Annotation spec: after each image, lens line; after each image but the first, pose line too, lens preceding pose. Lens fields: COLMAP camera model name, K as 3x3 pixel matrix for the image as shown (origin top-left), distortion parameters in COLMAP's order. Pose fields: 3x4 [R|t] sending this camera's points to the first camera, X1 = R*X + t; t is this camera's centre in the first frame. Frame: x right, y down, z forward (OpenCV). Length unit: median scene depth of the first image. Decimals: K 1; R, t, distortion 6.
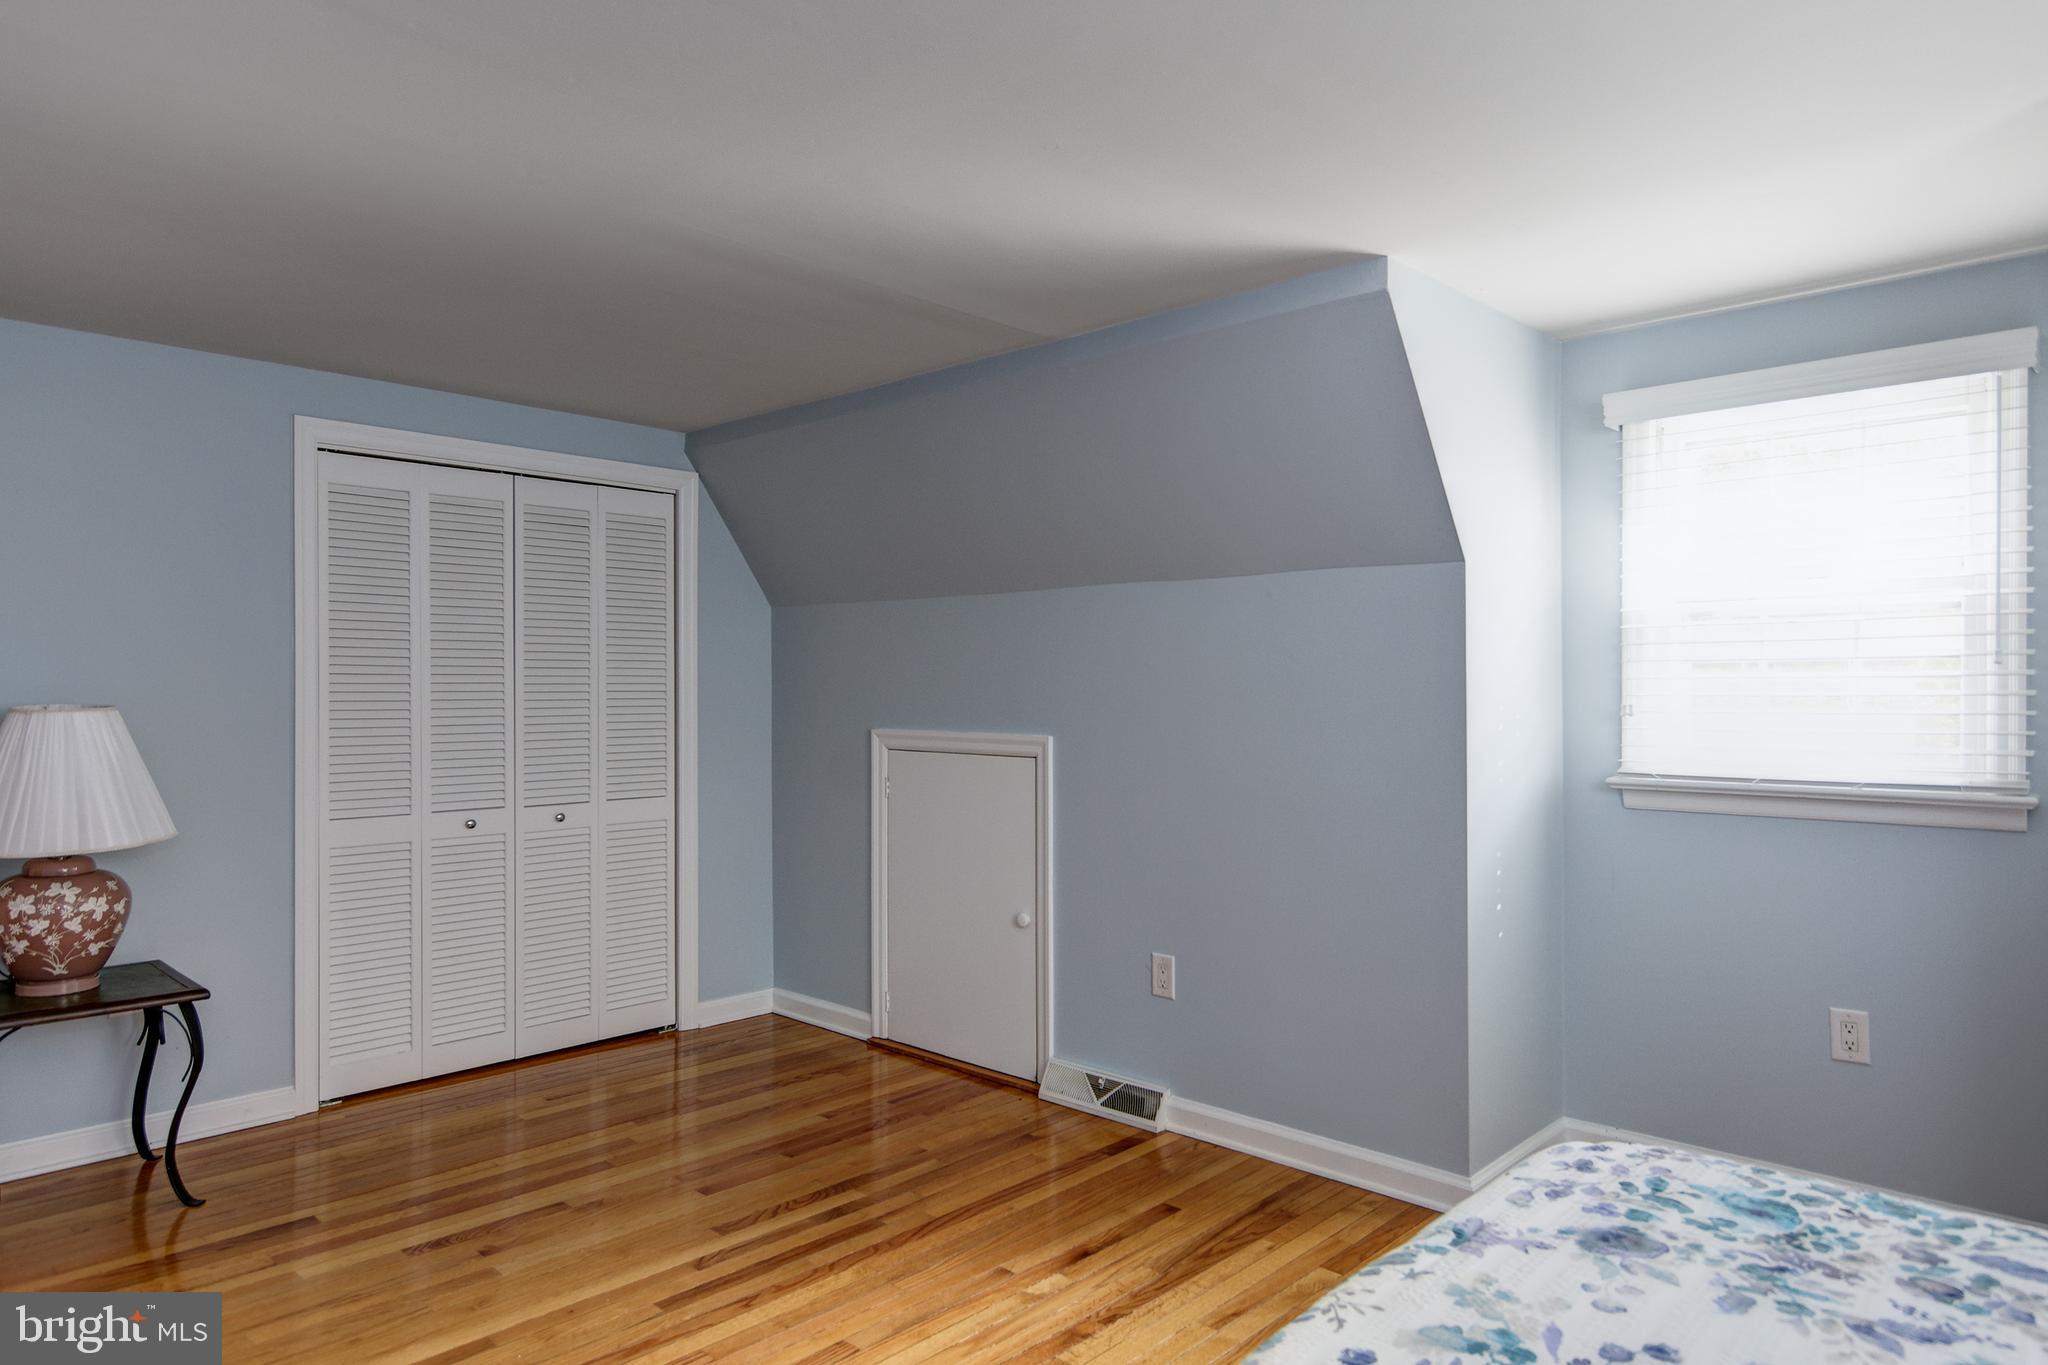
lens RADIAL K [[1270.1, 0, 1024.0], [0, 1270.1, 682.5], [0, 0, 1]] dist [0.002347, 0.001597]
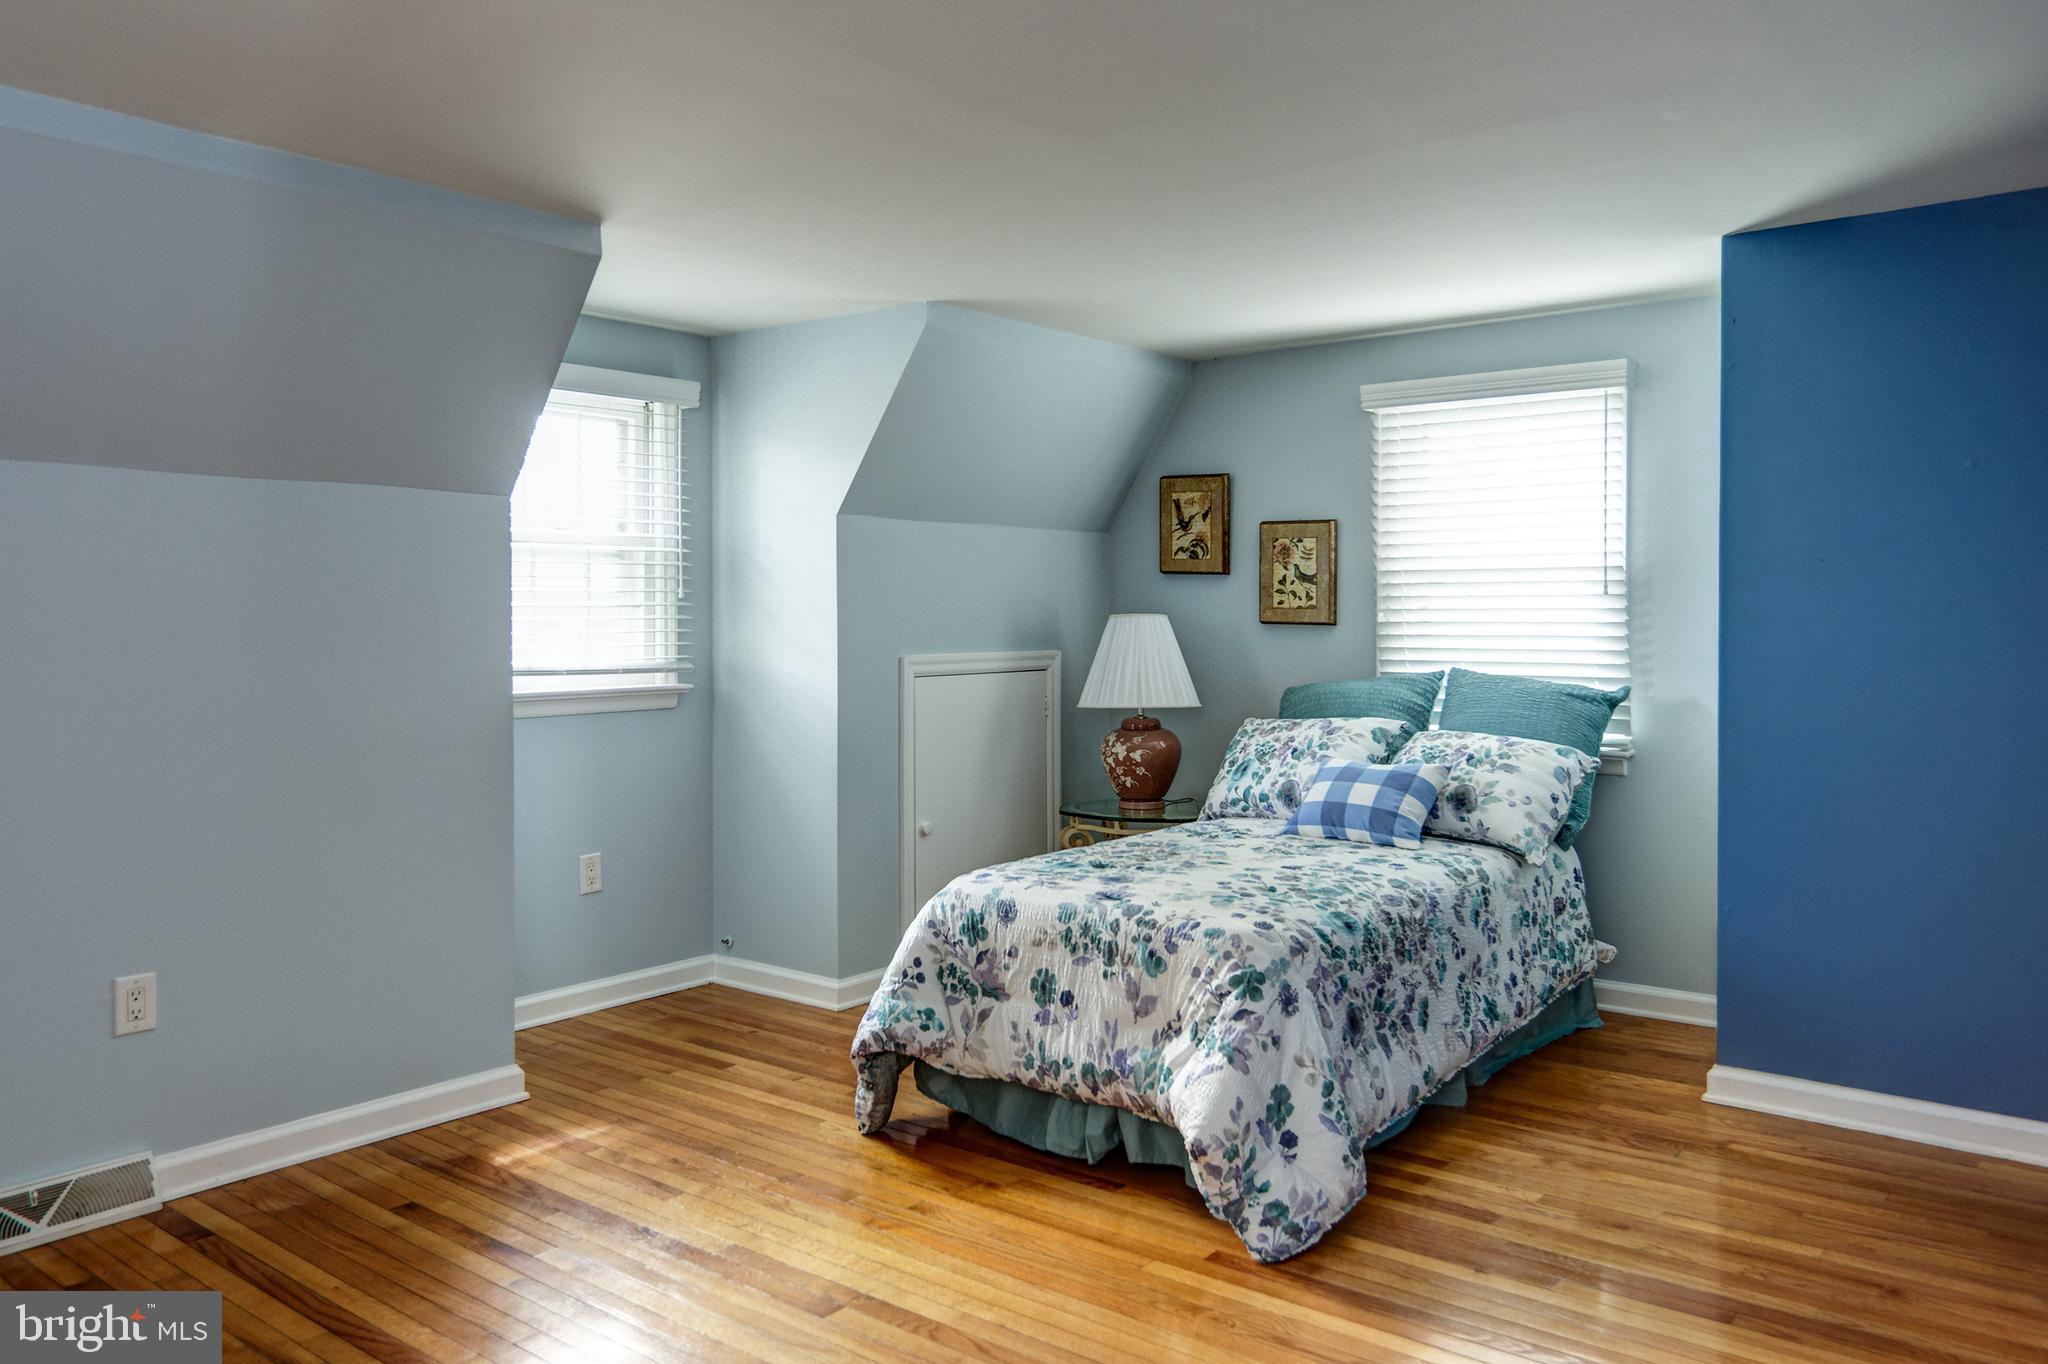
lens RADIAL K [[1490.2, 0, 1024.0], [0, 1490.2, 682.0], [0, 0, 1]] dist [-0.000100, -0.001206]
pose [[-0.090336, -0.036943, 0.995226, -0.926235], [0.003435, 0.999294, 0.037406, 0.018265], [-0.995905, 0.006798, -0.090145, 0.668650]]
